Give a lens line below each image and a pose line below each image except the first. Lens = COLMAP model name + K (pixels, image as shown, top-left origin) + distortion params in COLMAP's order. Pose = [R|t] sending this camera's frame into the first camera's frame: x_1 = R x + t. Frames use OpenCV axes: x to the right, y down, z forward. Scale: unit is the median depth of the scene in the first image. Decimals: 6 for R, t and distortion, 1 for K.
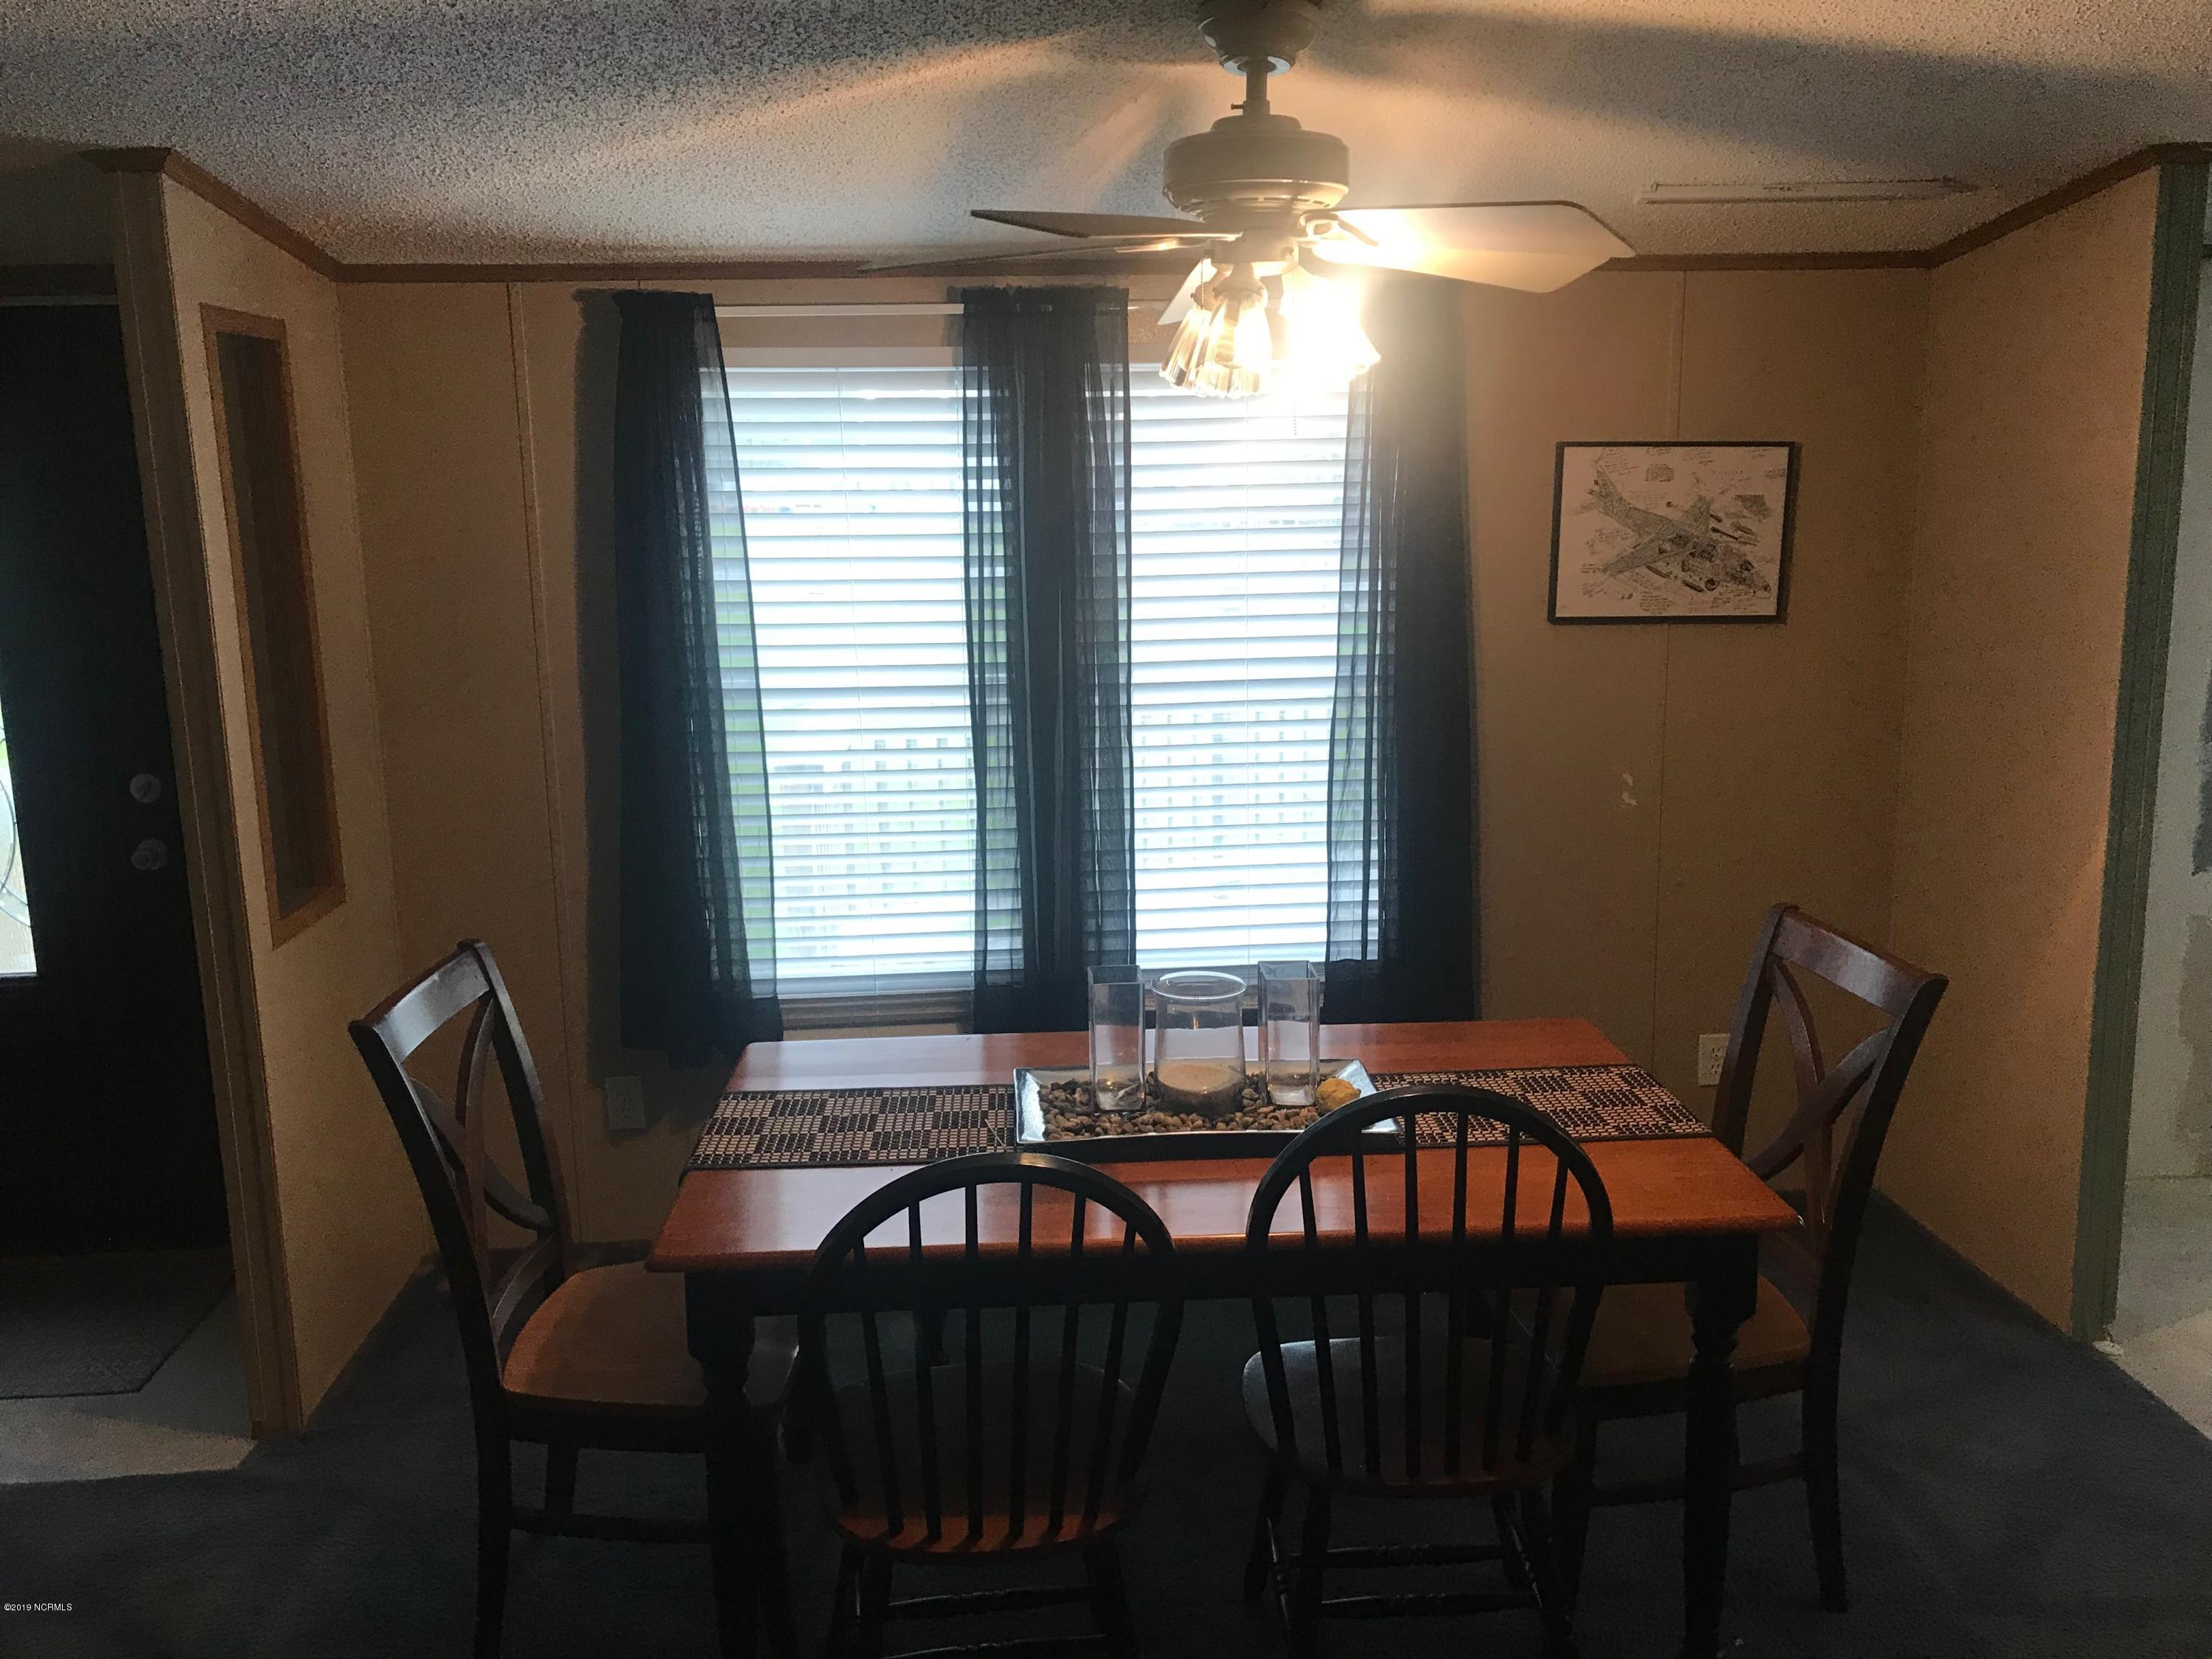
lens RADIAL K [[1829.0, 0, 1106.0], [0, 1829.0, 829.5], [0, 0, 1]] dist [0.071458, -0.118156]
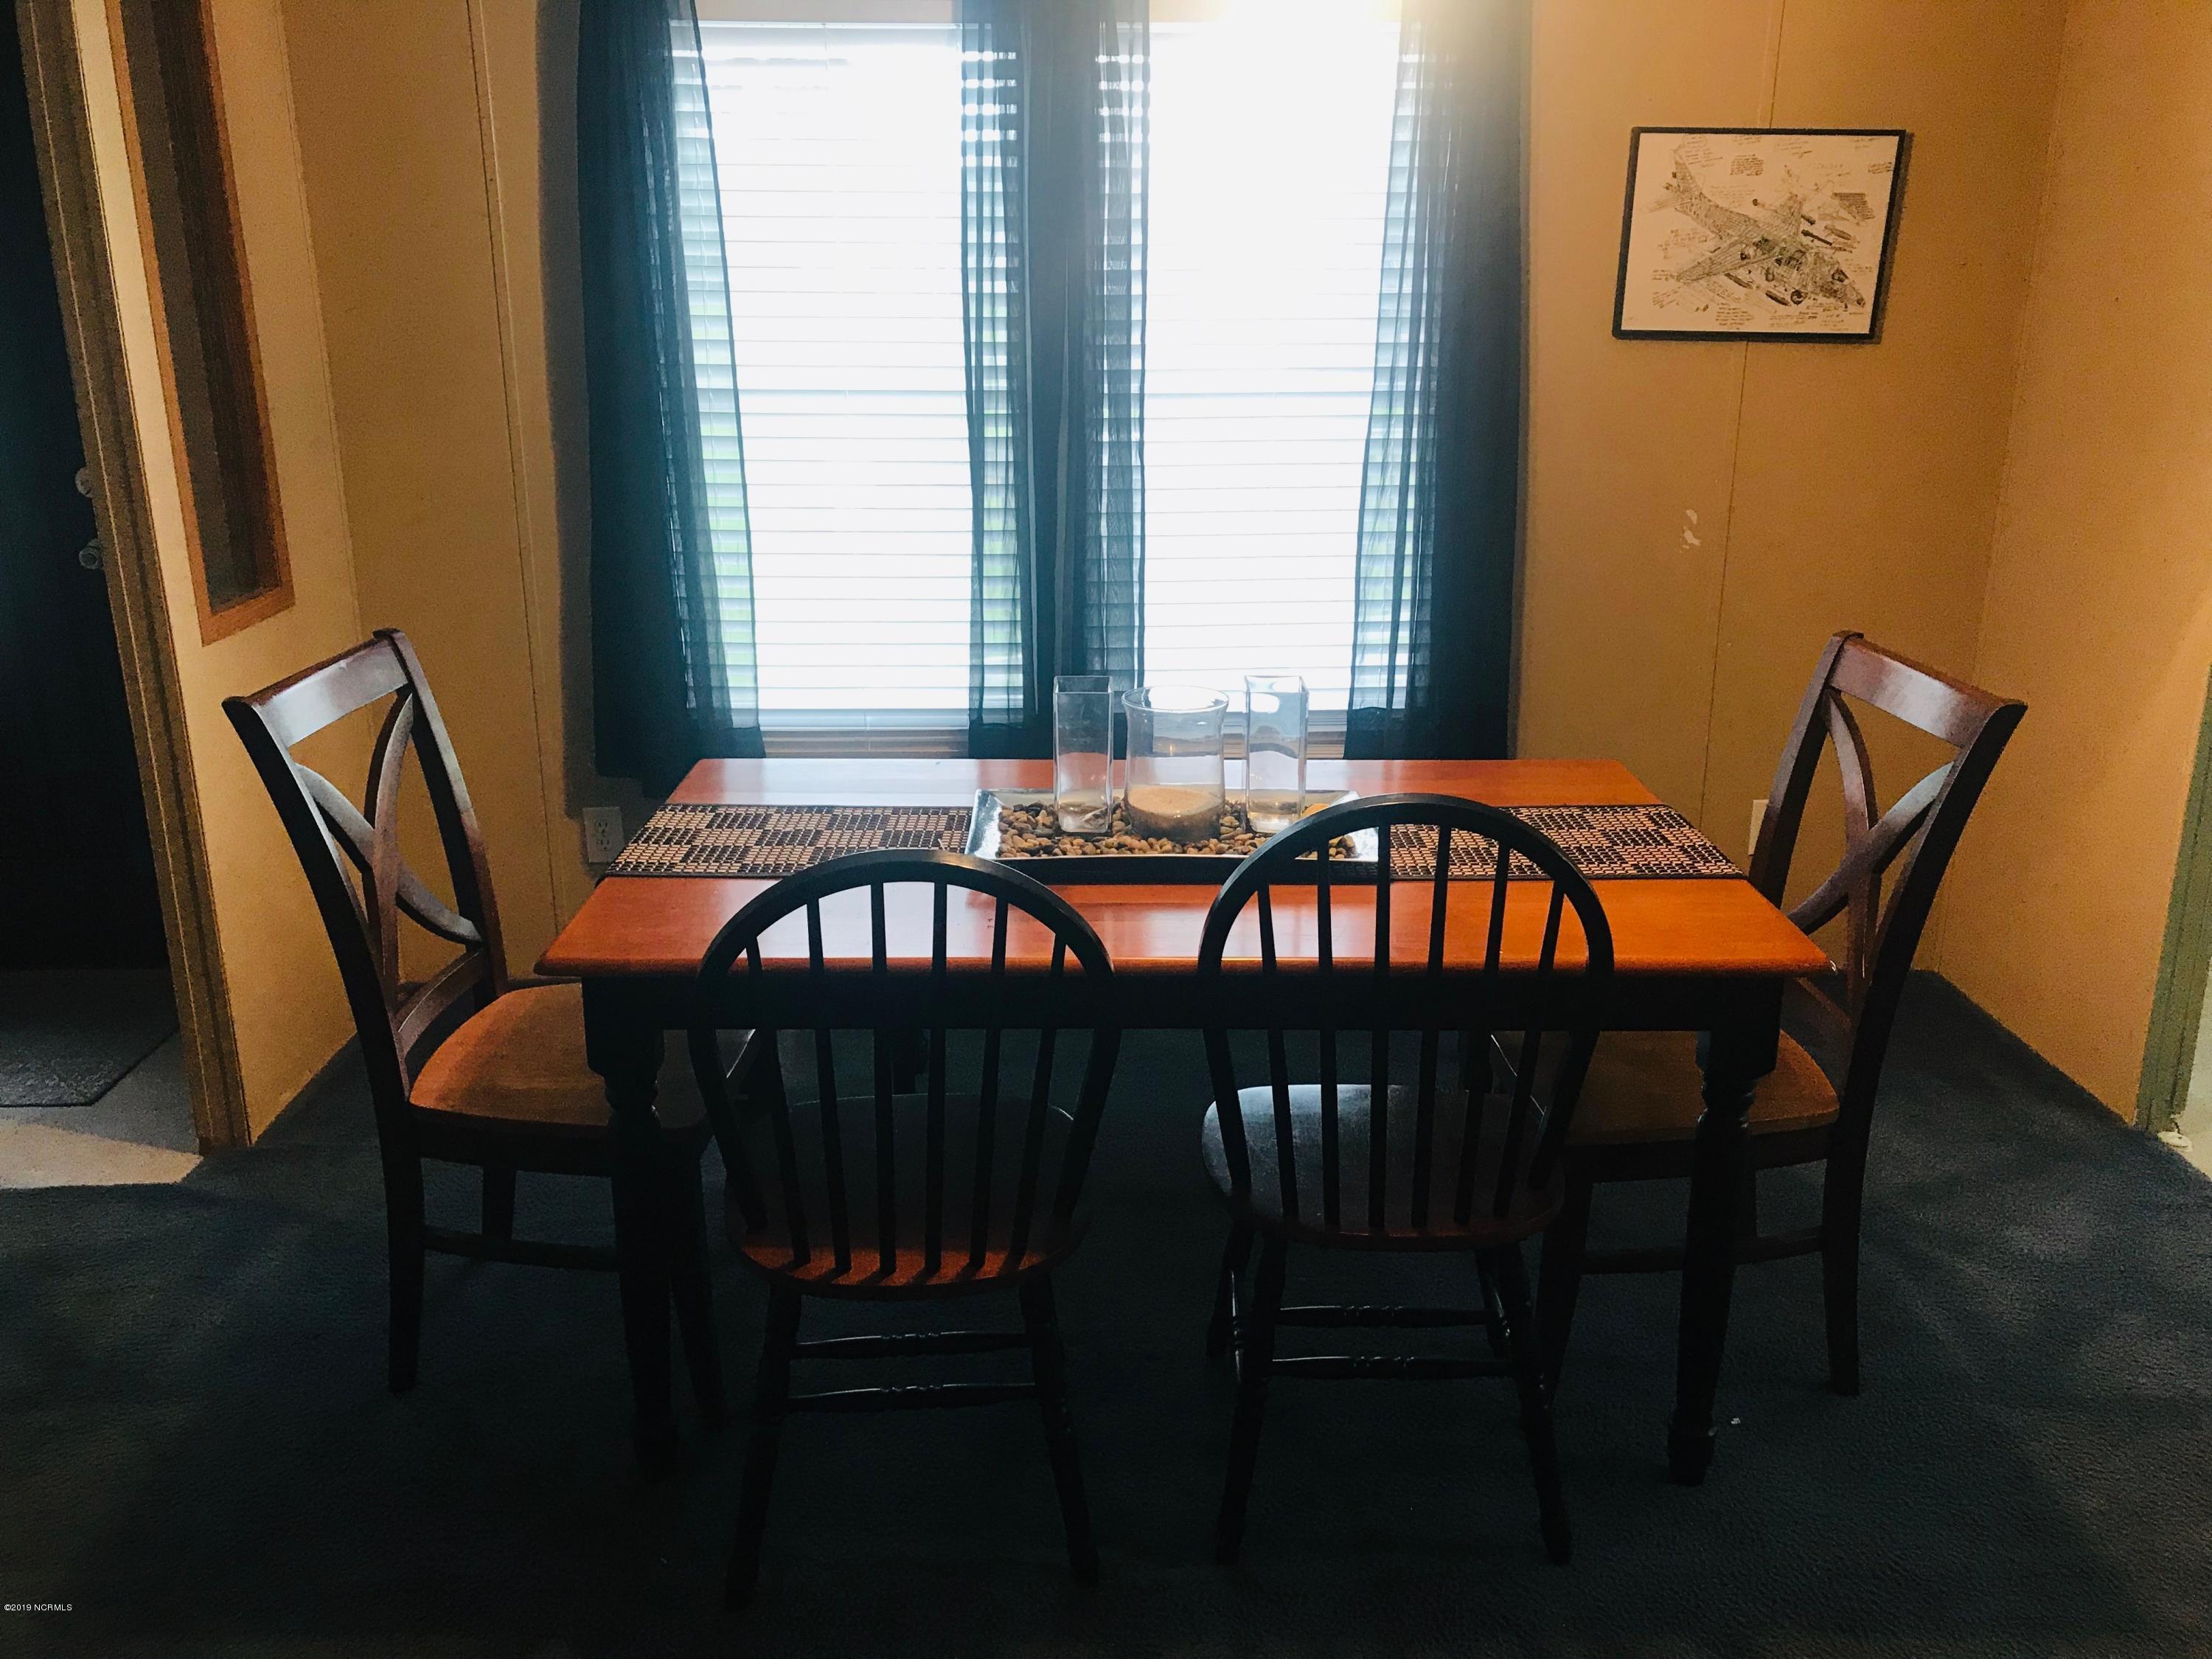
lens RADIAL K [[1818.0, 0, 1106.0], [0, 1818.0, 829.5], [0, 0, 1]] dist [0.057587, -0.125596]
pose [[0.998387, 0.031677, -0.047117, 0.057676], [-0.026746, 0.994442, 0.101835, 0.056549], [0.050081, -0.100411, 0.993685, 0.100205]]
